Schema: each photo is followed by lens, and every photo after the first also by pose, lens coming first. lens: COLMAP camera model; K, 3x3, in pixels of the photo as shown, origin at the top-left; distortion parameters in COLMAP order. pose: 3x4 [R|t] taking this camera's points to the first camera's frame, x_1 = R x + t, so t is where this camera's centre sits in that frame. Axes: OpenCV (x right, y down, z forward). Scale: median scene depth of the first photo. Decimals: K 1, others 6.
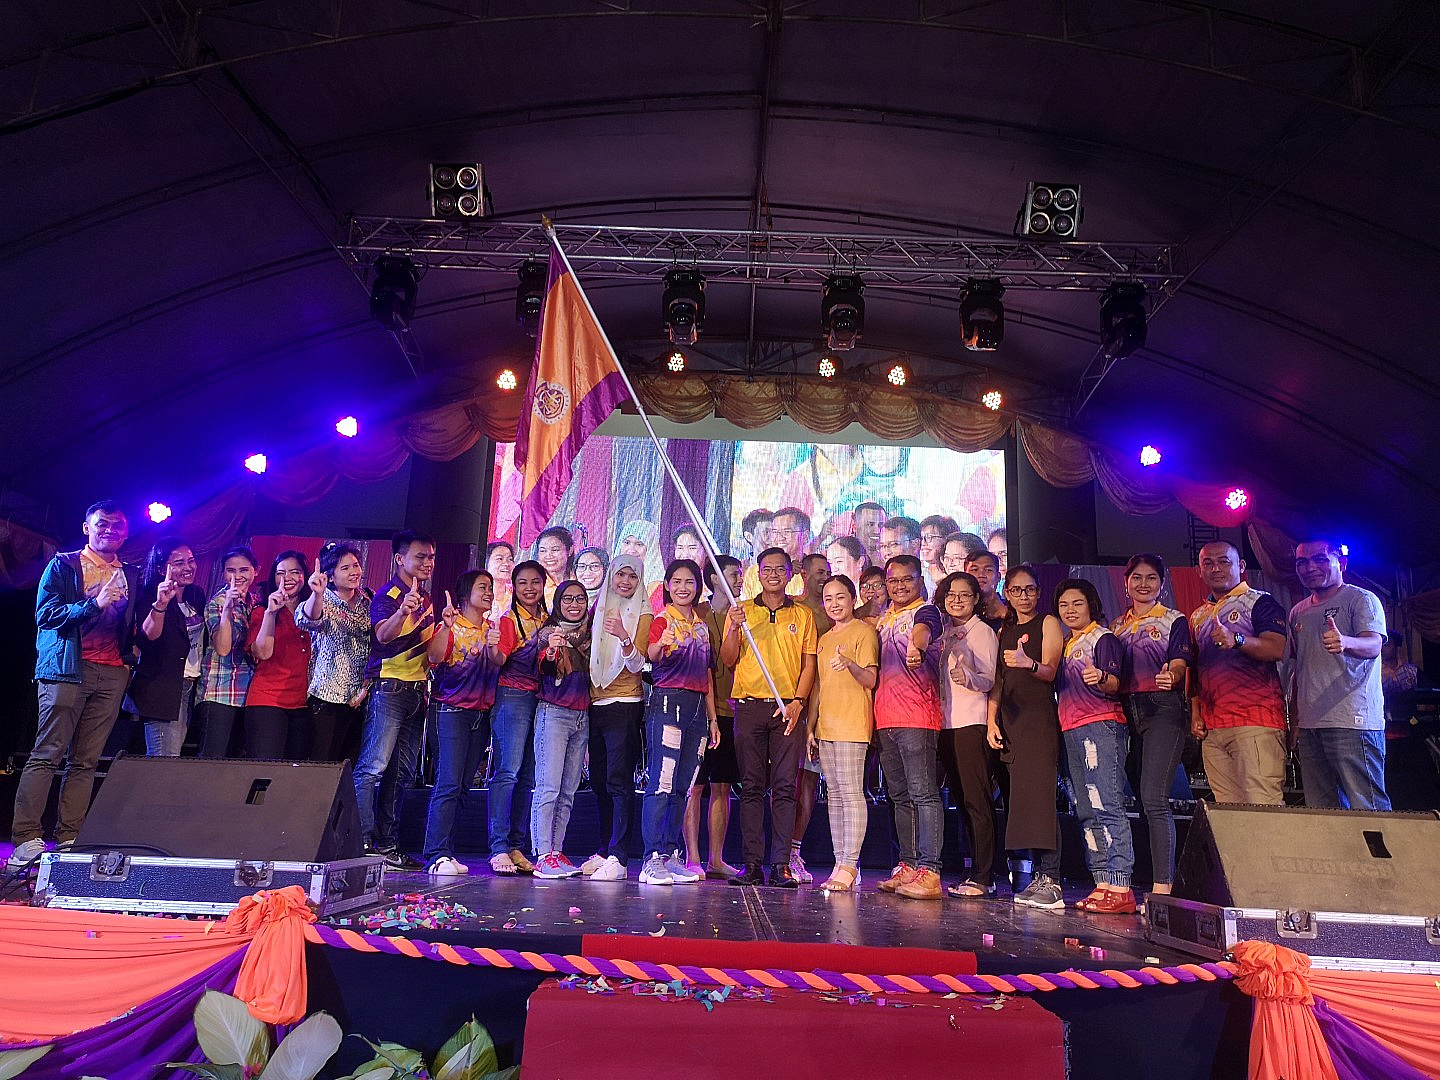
lens RADIAL K [[1101.0, 0, 724.0], [0, 1101.0, 534.5], [0, 0, 1]] dist [0.077772, -0.084586]
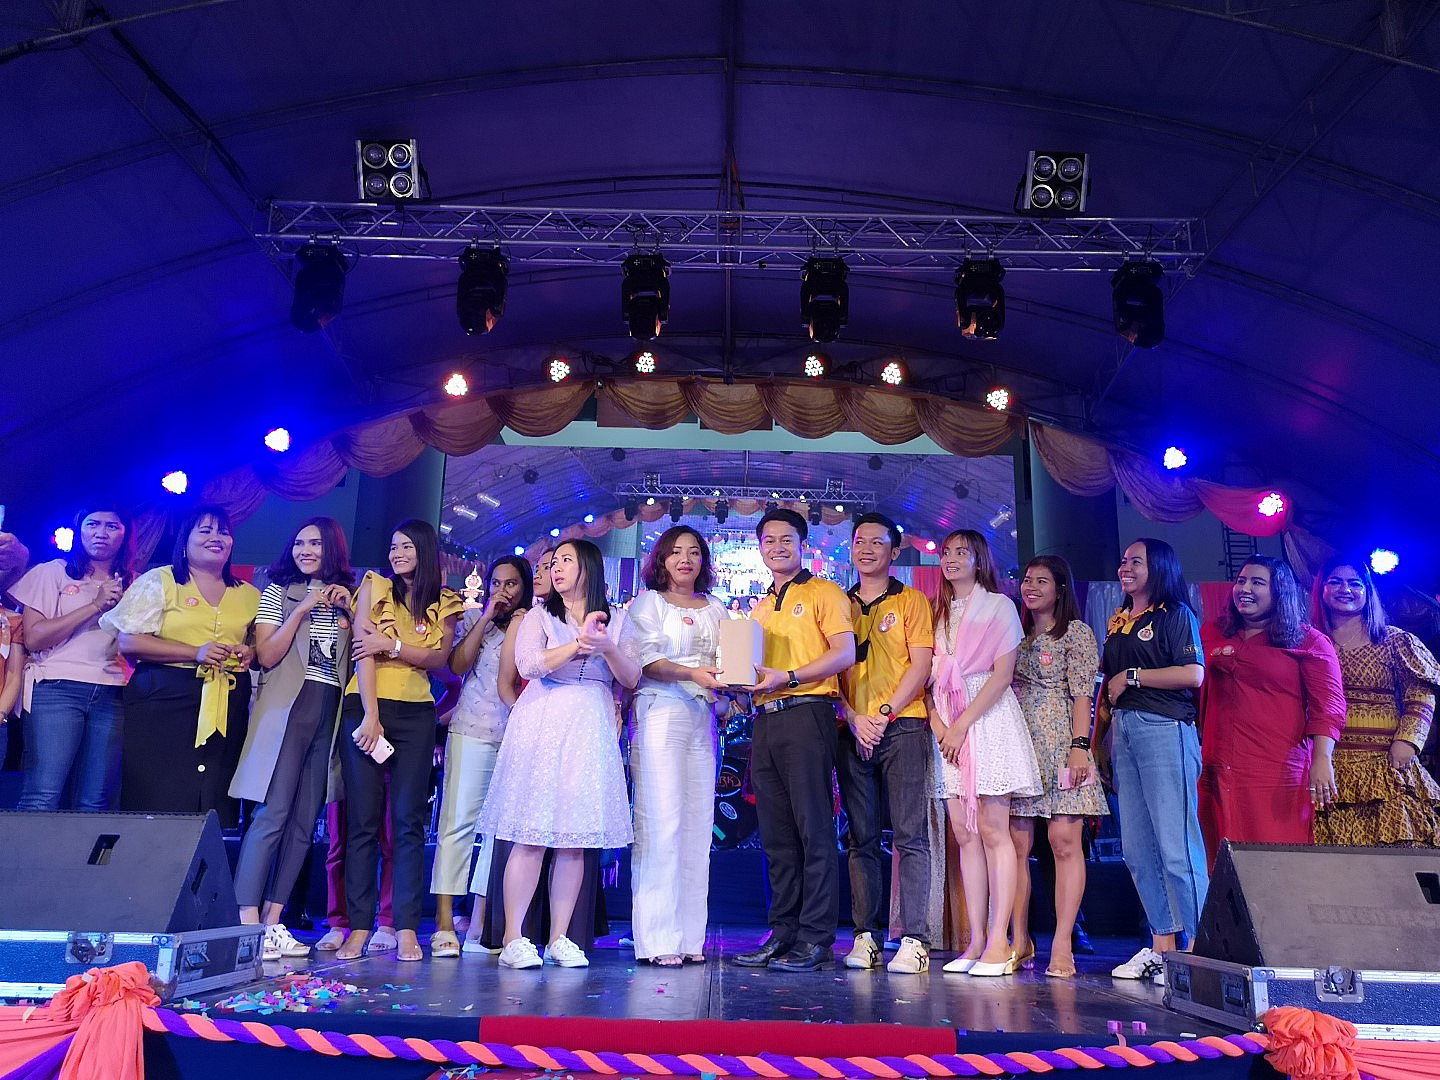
lens RADIAL K [[1204.3, 0, 726.4], [0, 1204.3, 534.9], [0, 0, 1]] dist [0.073216, -0.083626]
pose [[0.999857, -0.016226, 0.004864, 0.027035], [0.016331, 0.999618, -0.022309, 0.012019], [-0.004500, 0.022385, 0.999739, 0.040093]]
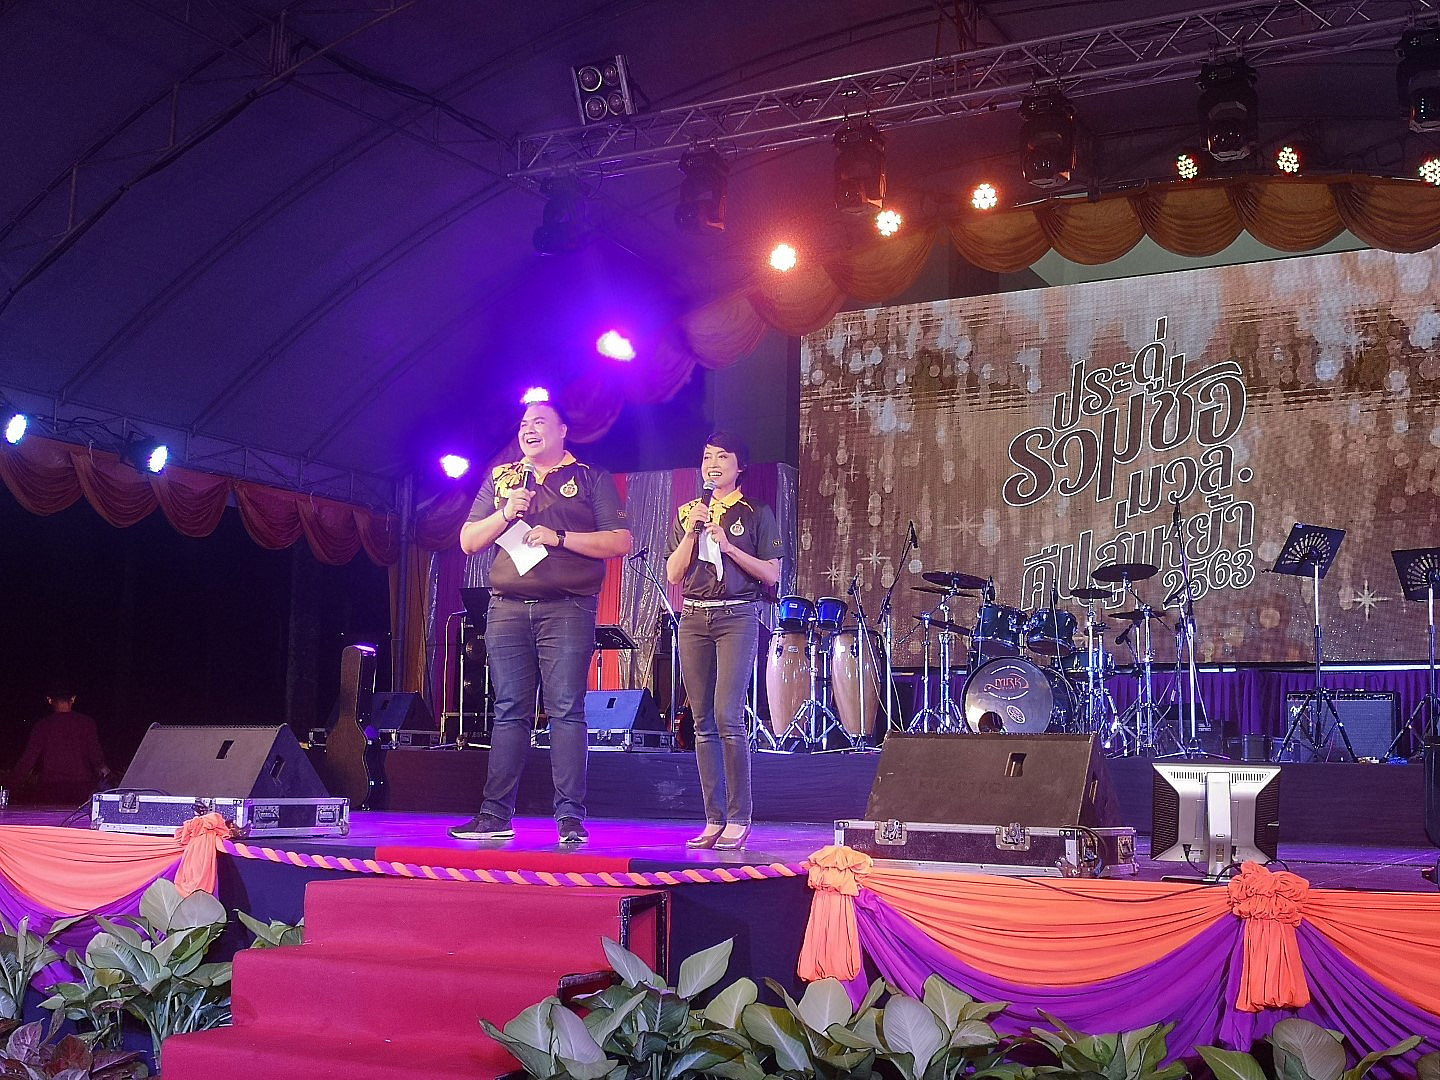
lens RADIAL K [[1734.5, 0, 727.8], [0, 1734.5, 540.1], [0, 0, 1]] dist [0.173873, -0.563772]
pose [[0.884347, -0.084265, -0.459162, 0.589104], [0.127532, 0.989768, 0.063986, -0.039658], [0.449072, -0.115144, 0.886045, -0.298783]]
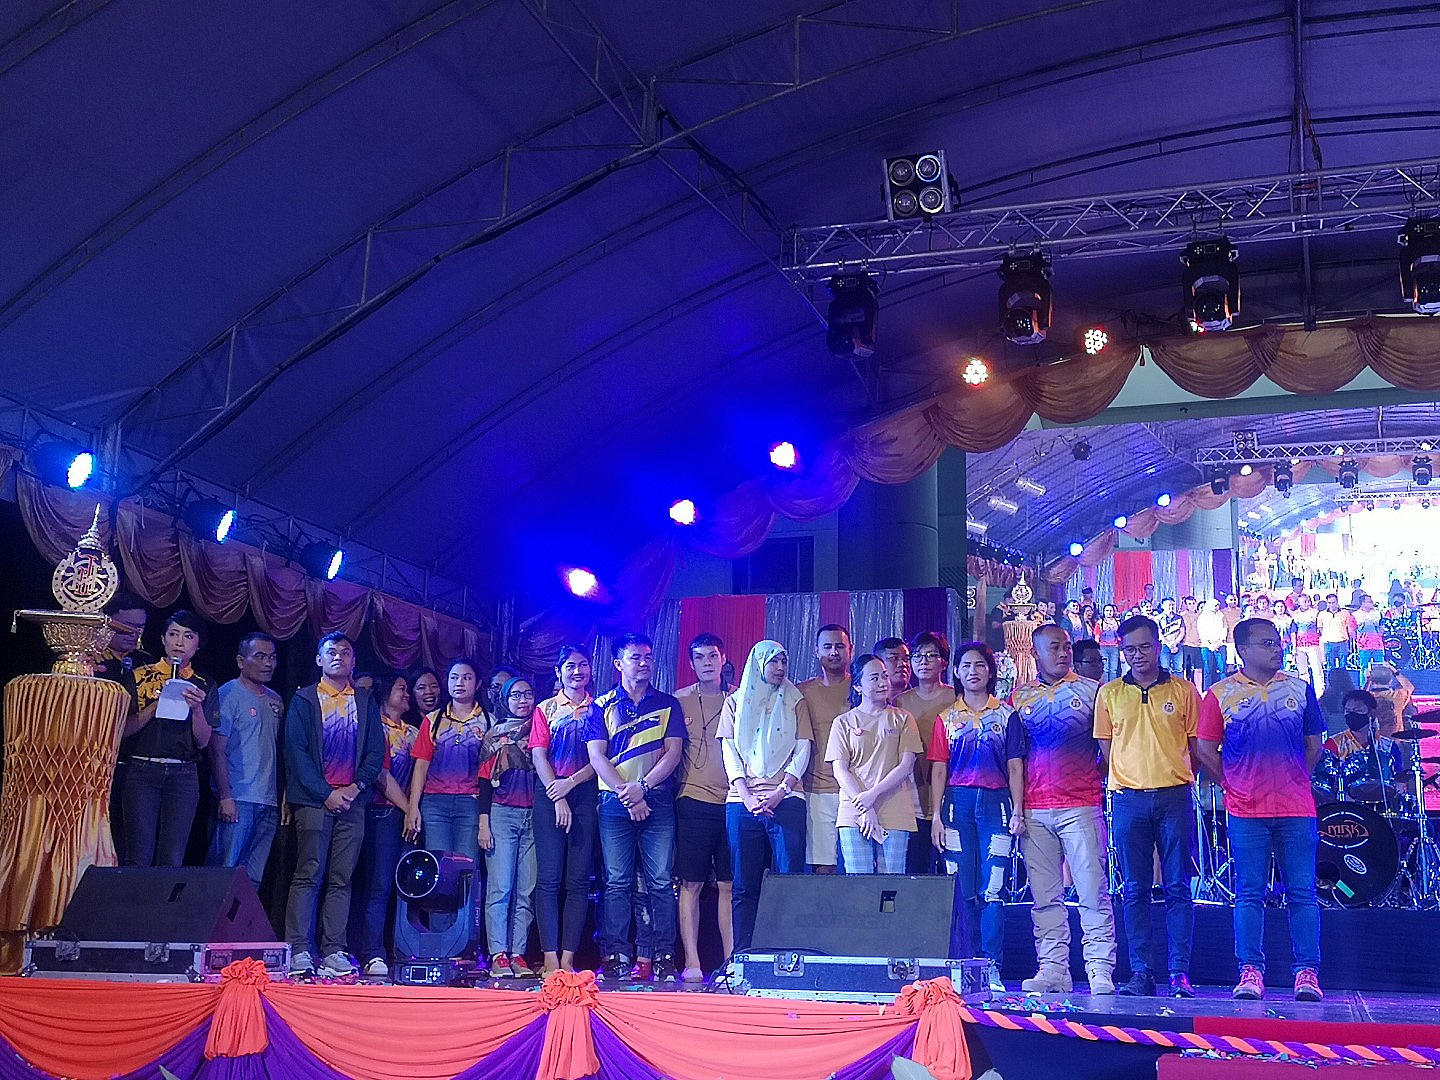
lens RADIAL K [[1827.6, 0, 738.2], [0, 1827.6, 539.4], [0, 0, 1]] dist [0.057933, -0.027910]
pose [[0.952293, -0.087120, -0.292487, 0.012094], [0.094689, 0.995437, 0.011793, -0.096645], [0.290125, -0.038926, 0.956197, -0.454309]]
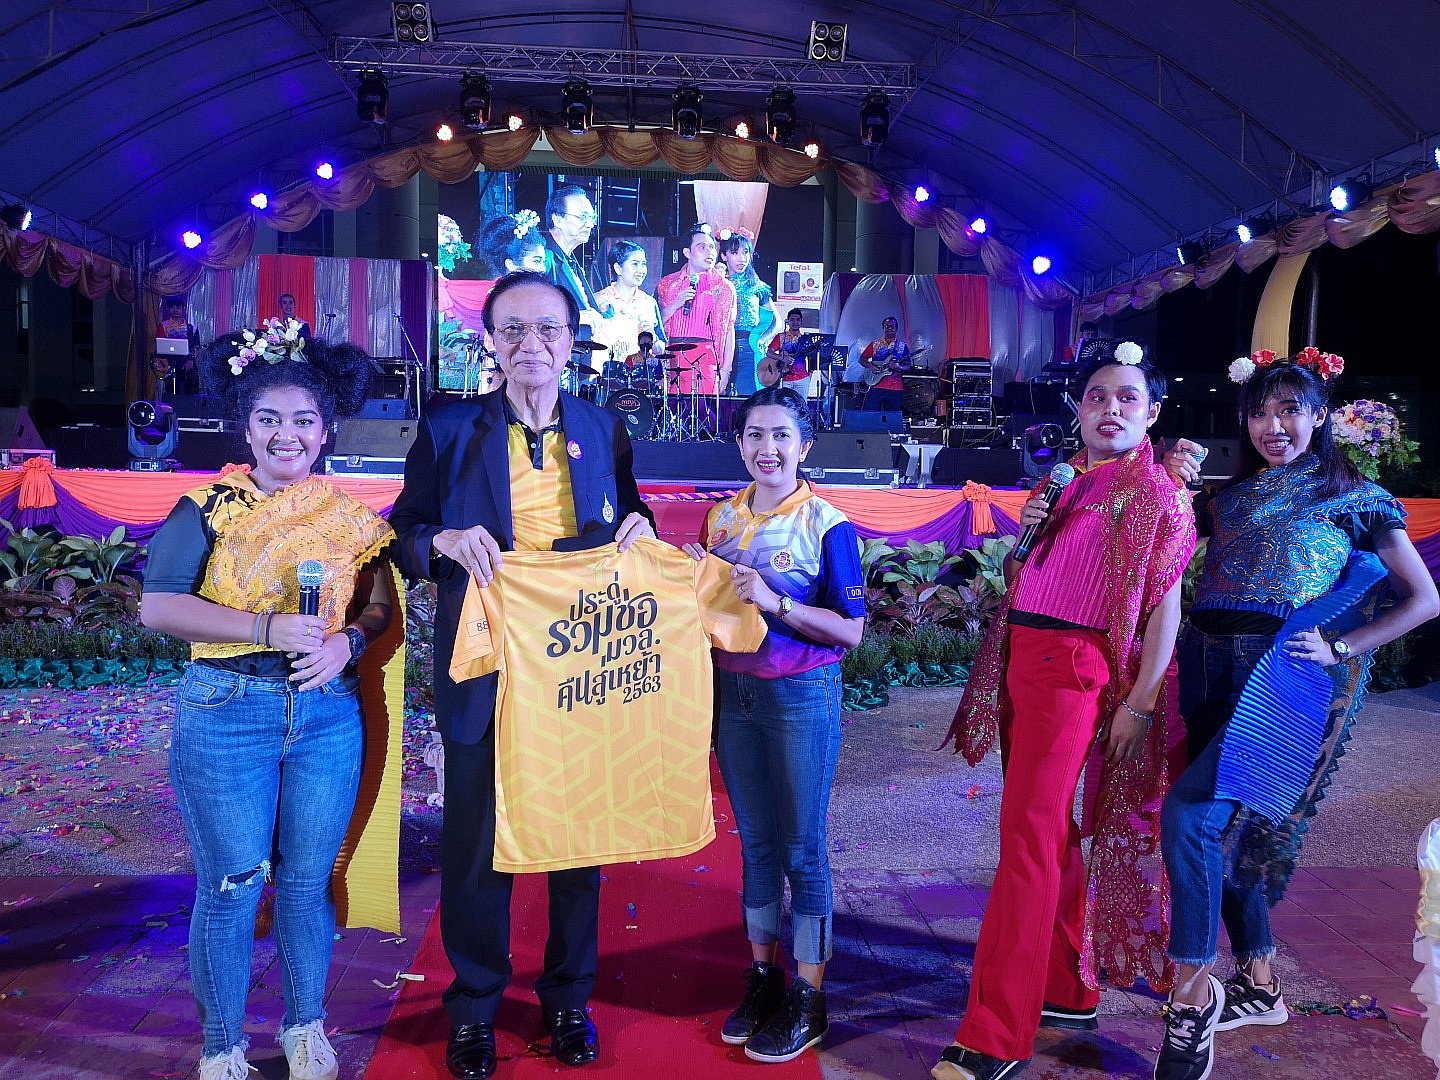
lens RADIAL K [[1101.0, 0, 724.0], [0, 1101.0, 534.5], [0, 0, 1]] dist [0.077772, -0.084586]
pose [[0.997190, -0.025371, 0.070486, 0.049626], [0.002878, 0.953184, 0.302376, -0.148968], [-0.074858, -0.301324, 0.950579, -0.740216]]
